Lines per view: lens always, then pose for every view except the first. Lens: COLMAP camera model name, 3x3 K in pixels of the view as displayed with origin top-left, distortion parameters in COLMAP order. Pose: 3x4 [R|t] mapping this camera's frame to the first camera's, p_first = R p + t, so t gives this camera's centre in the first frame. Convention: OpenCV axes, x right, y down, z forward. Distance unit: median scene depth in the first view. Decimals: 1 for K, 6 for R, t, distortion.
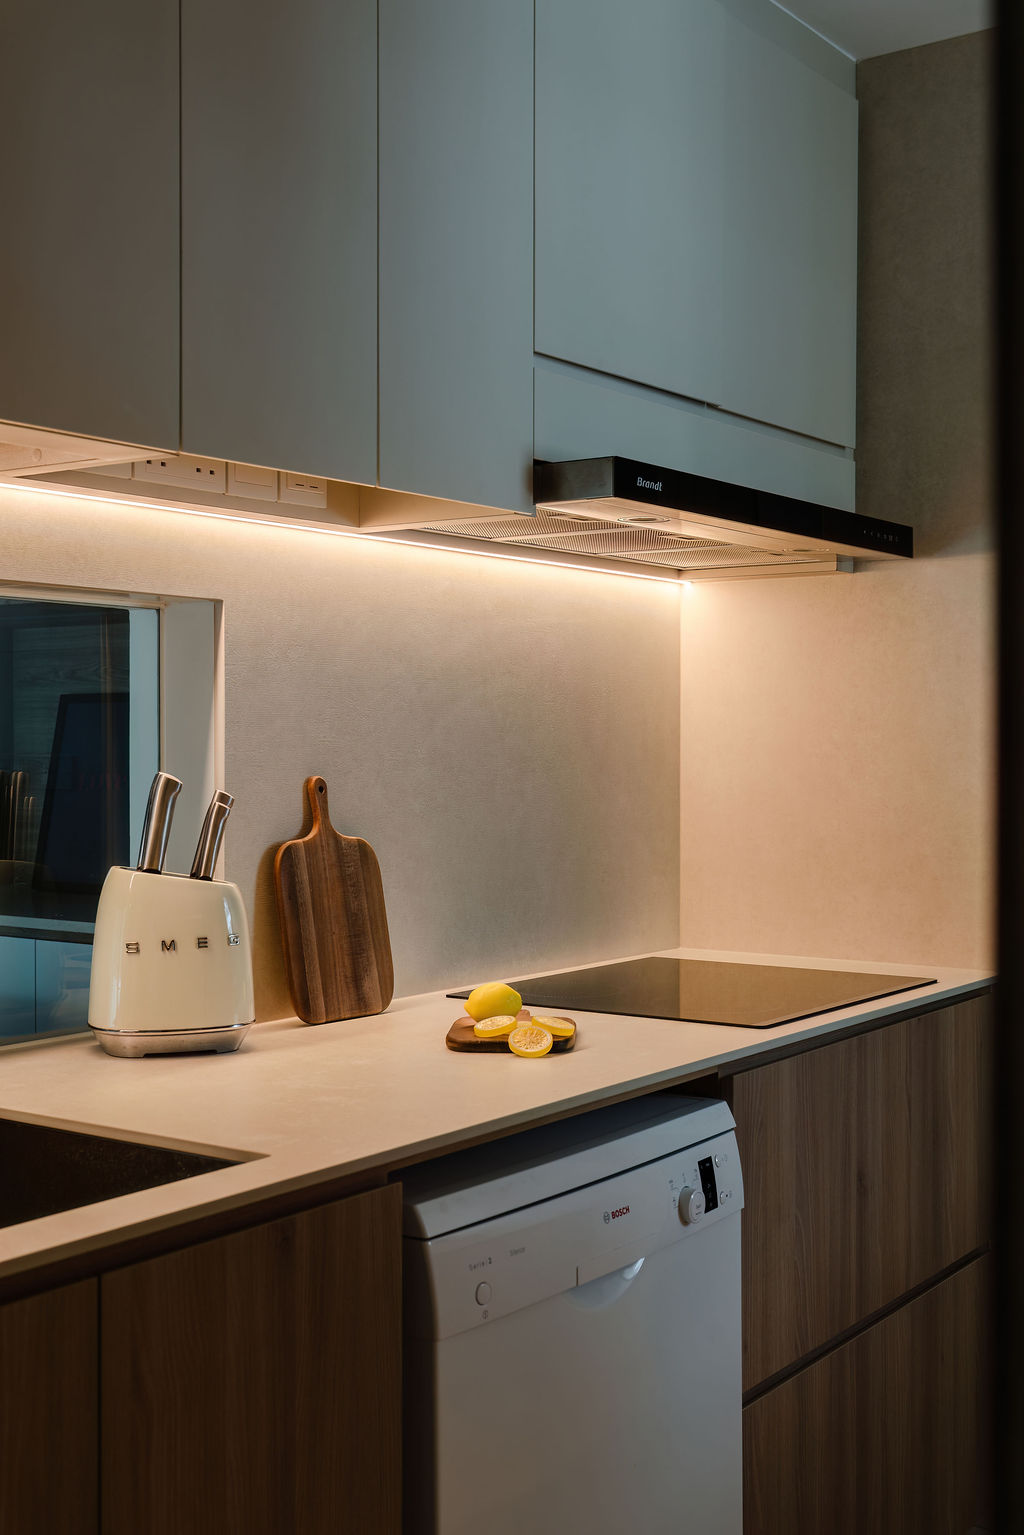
lens RADIAL K [[1802.2, 0, 508.6], [0, 1802.2, 777.2], [0, 0, 1]] dist [0.011354, 0.023542]
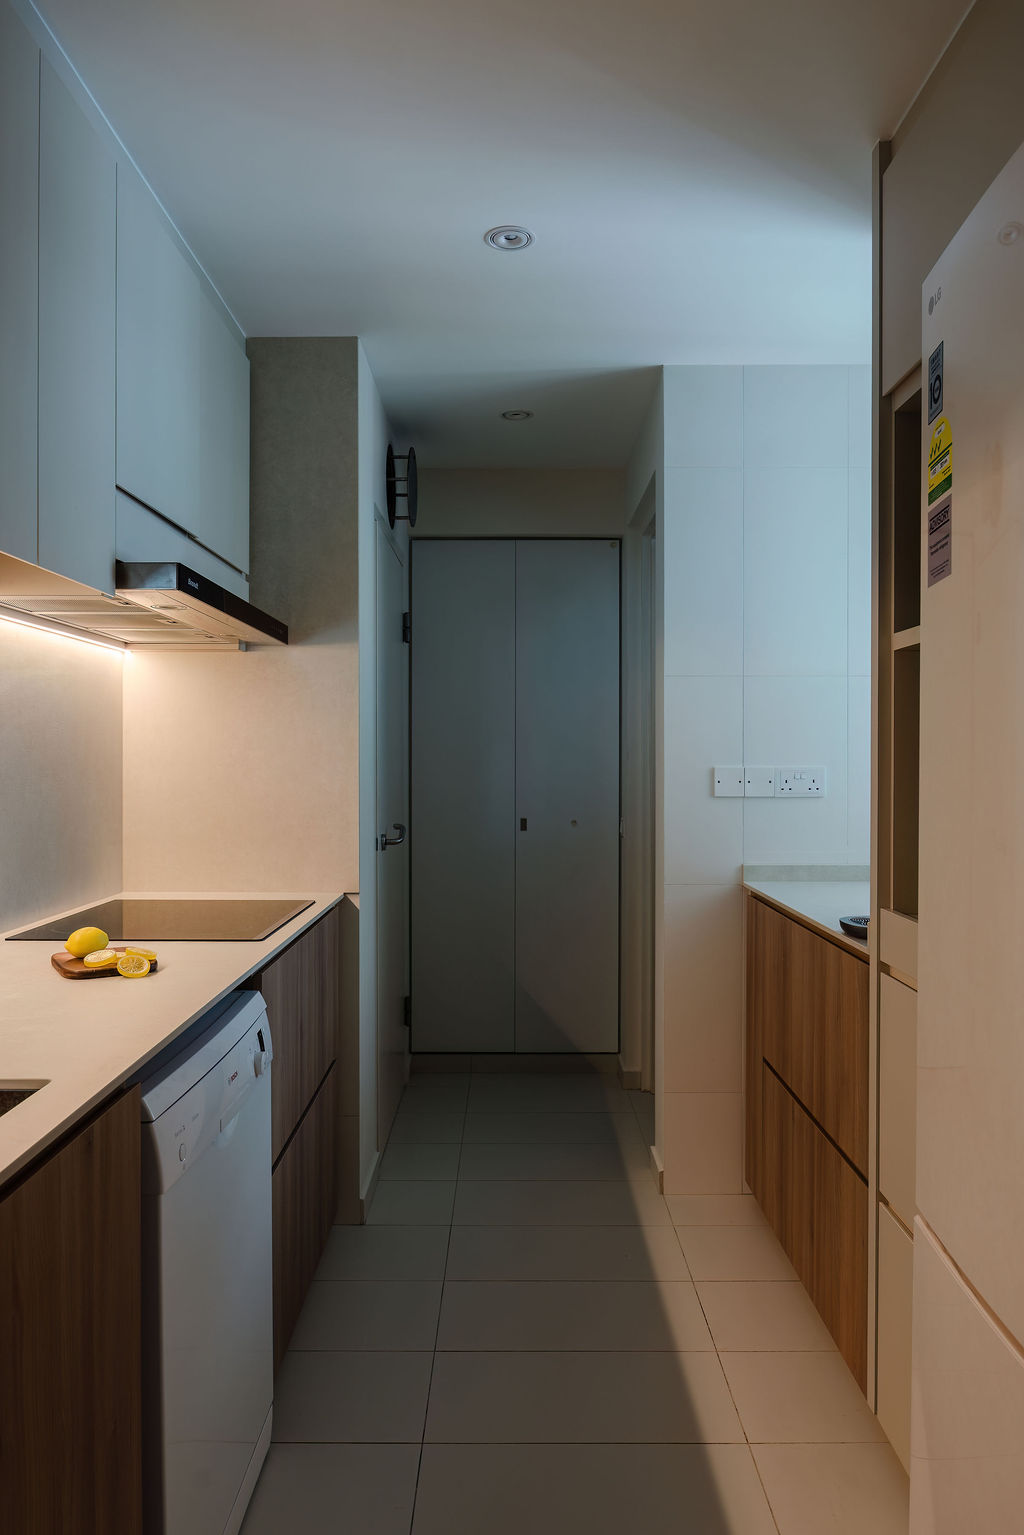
lens RADIAL K [[1035.0, 0, 503.9], [0, 1035.0, 766.3], [0, 0, 1]] dist [-0.009878, -0.000907]
pose [[0.818870, -0.000721, 0.573978, -0.161978], [0.007356, 0.999930, -0.009239, -0.001106], [-0.573931, 0.011788, 0.818819, 0.122329]]
